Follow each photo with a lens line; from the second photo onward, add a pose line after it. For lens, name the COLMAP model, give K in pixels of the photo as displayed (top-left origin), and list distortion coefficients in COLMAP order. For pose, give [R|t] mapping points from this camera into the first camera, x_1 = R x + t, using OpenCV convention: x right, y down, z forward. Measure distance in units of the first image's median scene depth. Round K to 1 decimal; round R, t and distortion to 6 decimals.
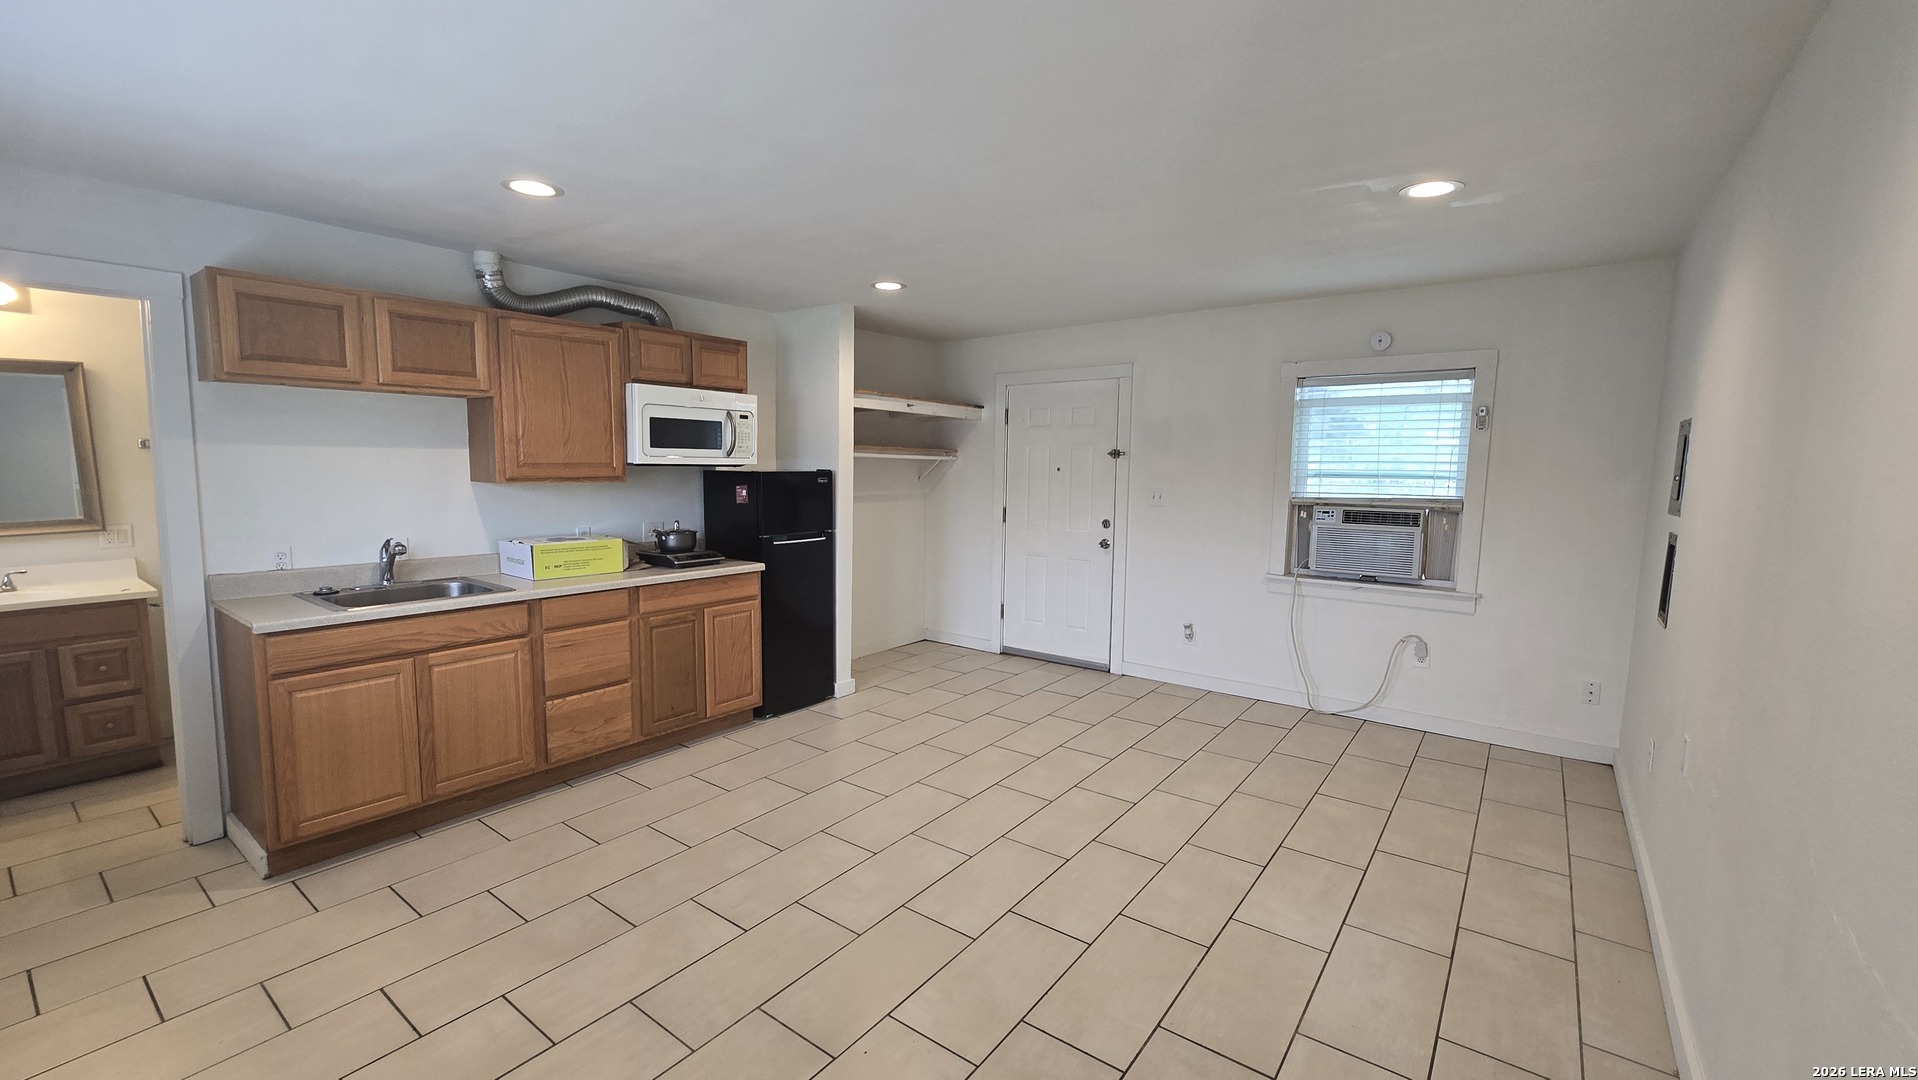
lens RADIAL K [[784.3, 0, 960.5], [0, 784.3, 542.8], [0, 0, 1]] dist [-0.004048, -0.000054]
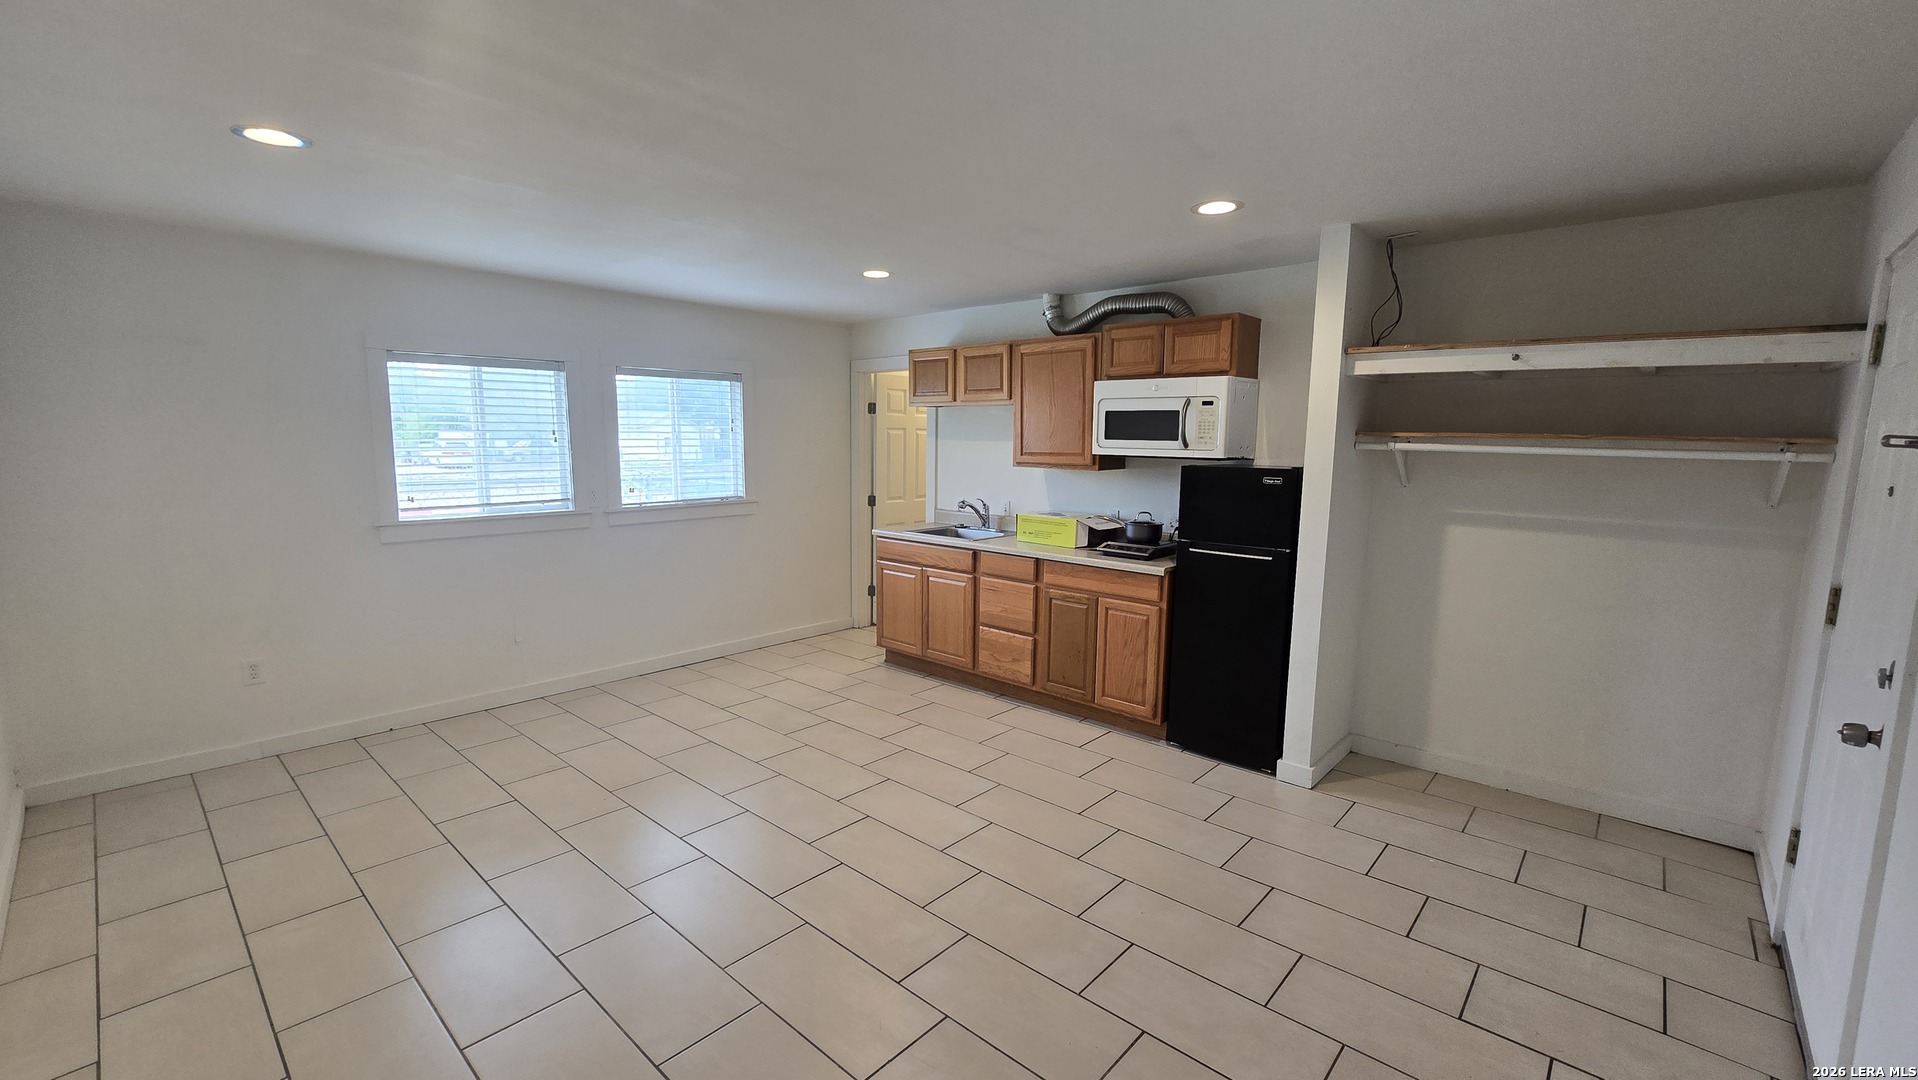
lens RADIAL K [[777.7, 0, 959.0], [0, 777.7, 540.0], [0, 0, 1]] dist [-0.001961, 0.000023]
pose [[-0.090638, 0.111976, -0.989569, 0.696838], [-0.121009, 0.985058, 0.122550, -0.092656], [0.988505, 0.130854, -0.075734, 0.906943]]
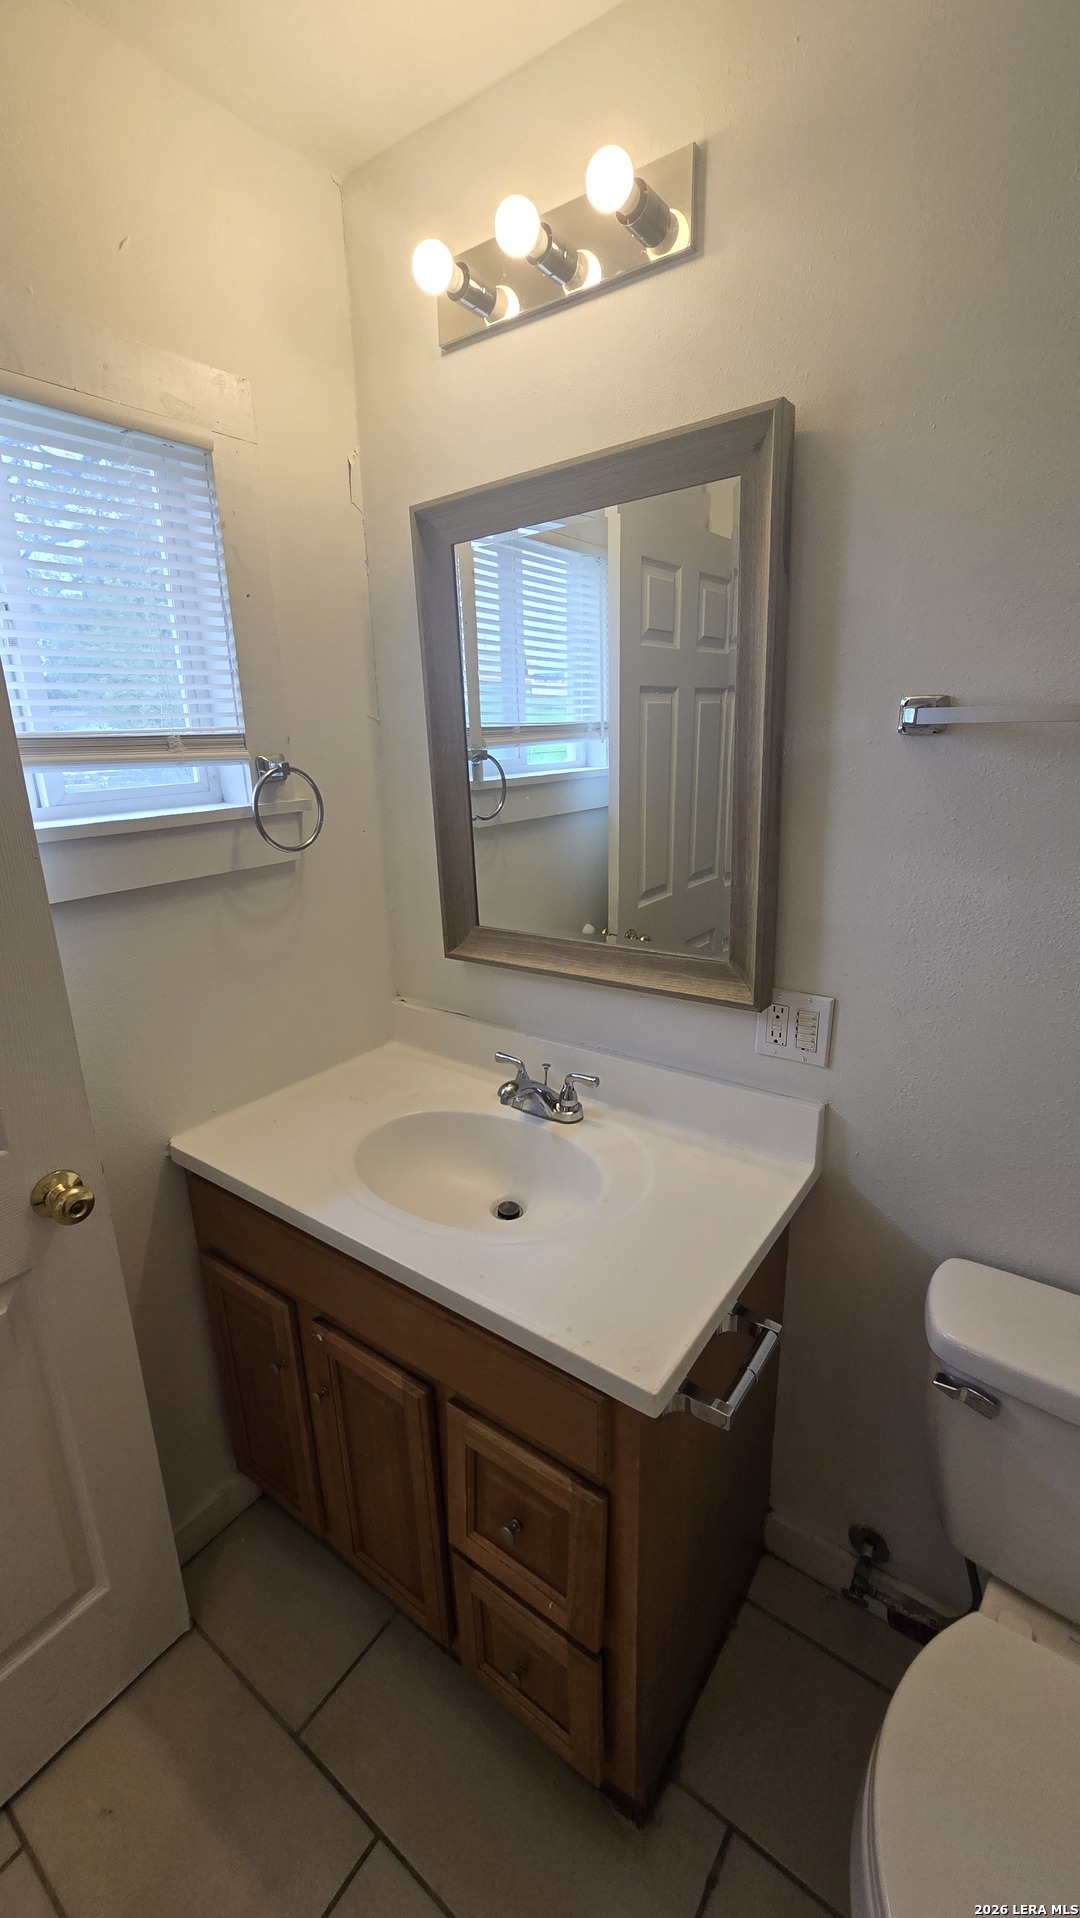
lens RADIAL K [[777.7, 0, 540.0], [0, 777.7, 959.0], [0, 0, 1]] dist [-0.001961, 0.000023]
pose [[0.016368, 0.267929, -0.963300, -0.770455], [-0.083953, 0.960395, 0.265695, -0.106607], [0.996335, 0.076523, 0.038214, 0.863421]]
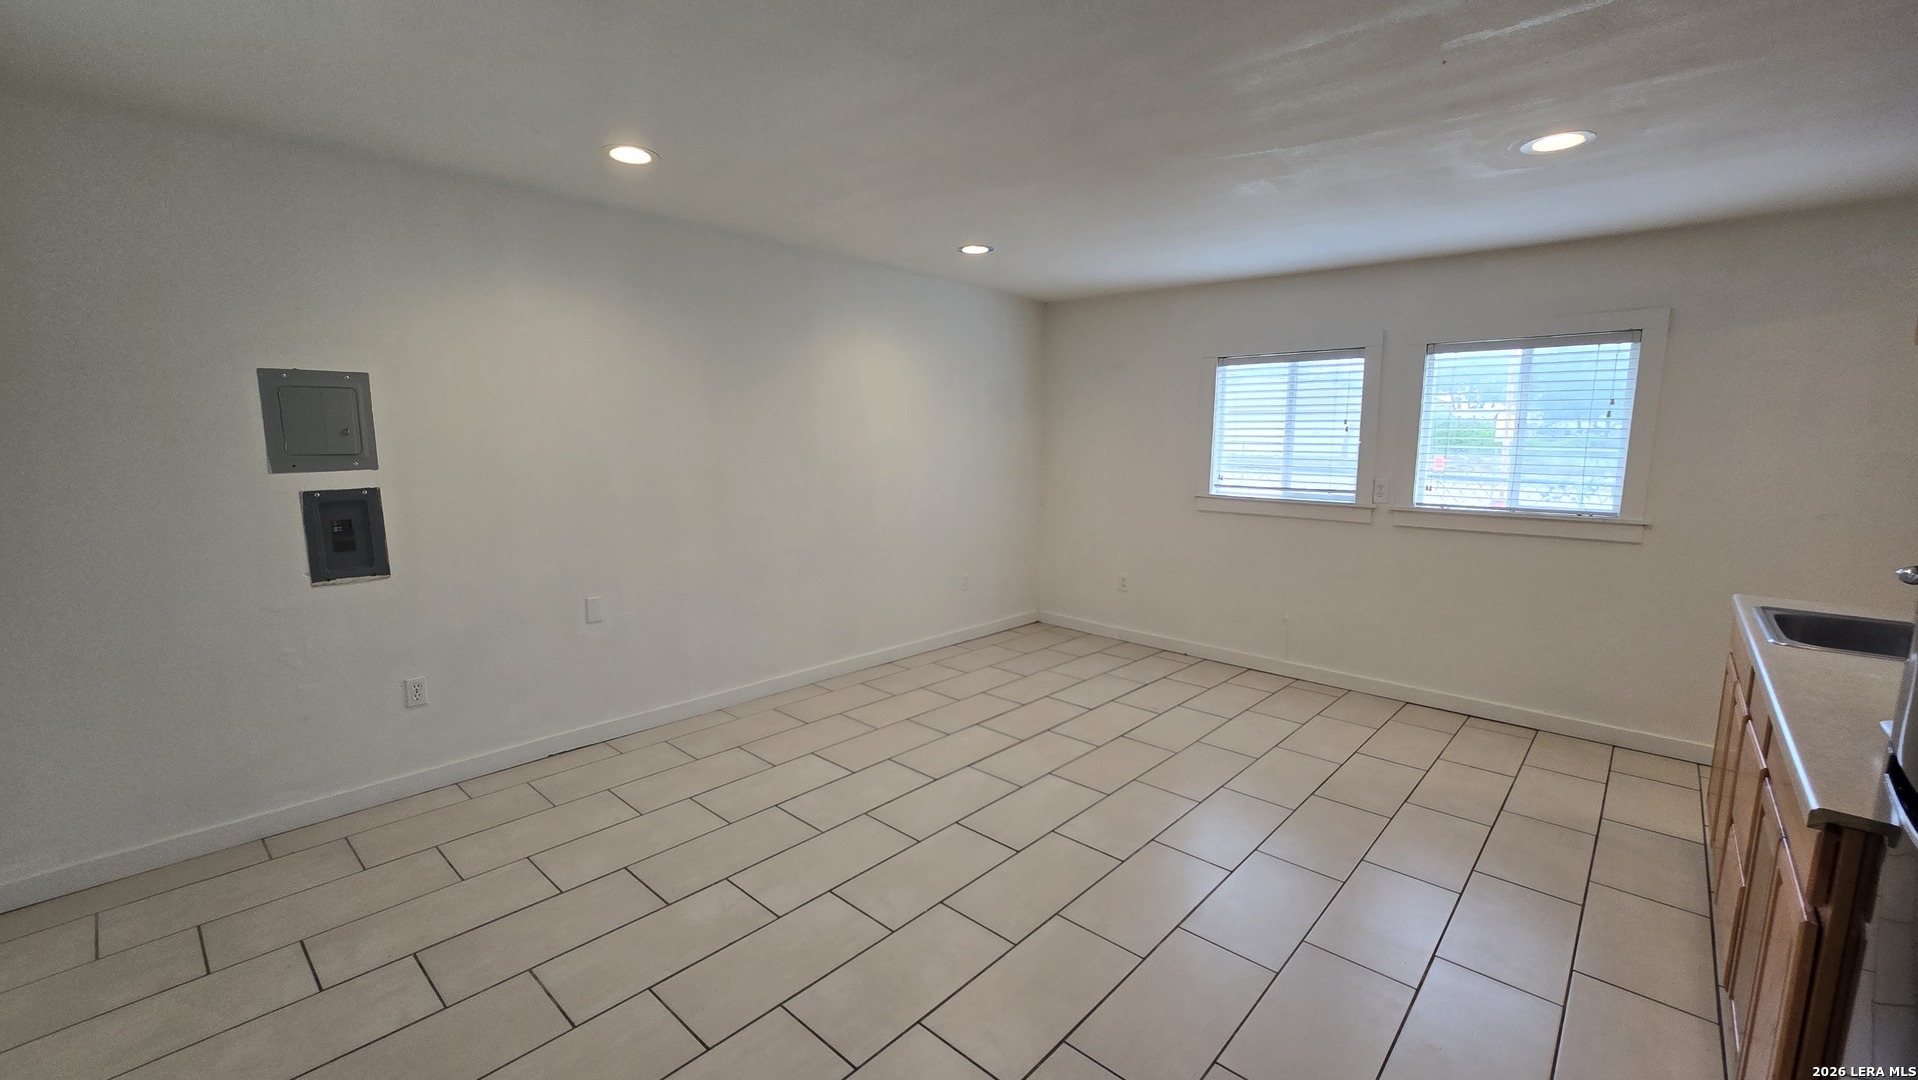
lens RADIAL K [[787.6, 0, 966.9], [0, 787.6, 543.1], [0, 0, 1]] dist [0.026514, 0.000005]
pose [[-0.995595, -0.033321, 0.087635, 0.033551], [-0.009641, 0.966142, 0.257831, -0.156541], [-0.093259, 0.255851, -0.962207, 1.408066]]
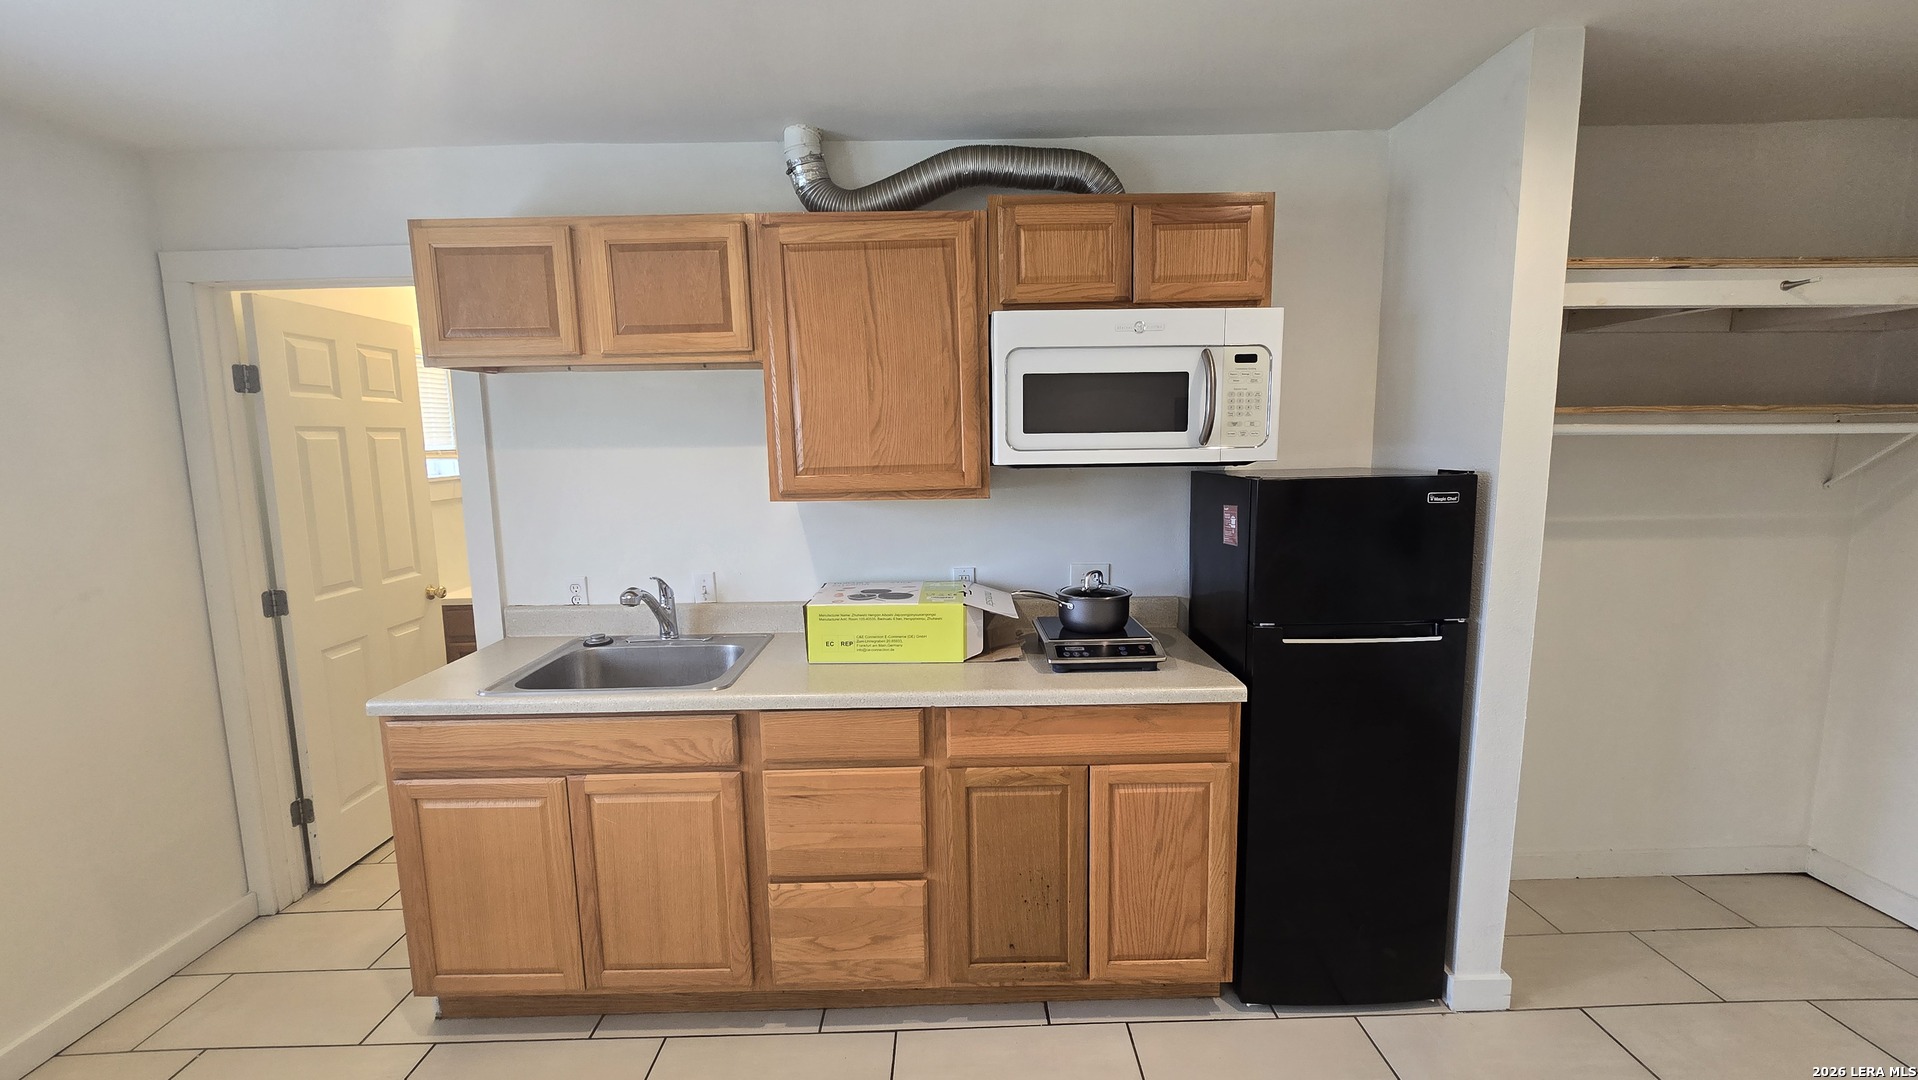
lens RADIAL K [[784.3, 0, 960.5], [0, 784.3, 542.8], [0, 0, 1]] dist [-0.004048, -0.000054]
pose [[0.604286, 0.080447, -0.792696, -0.004143], [-0.057278, 0.996702, 0.057487, -0.077313], [0.794706, 0.010666, 0.606901, 0.657102]]
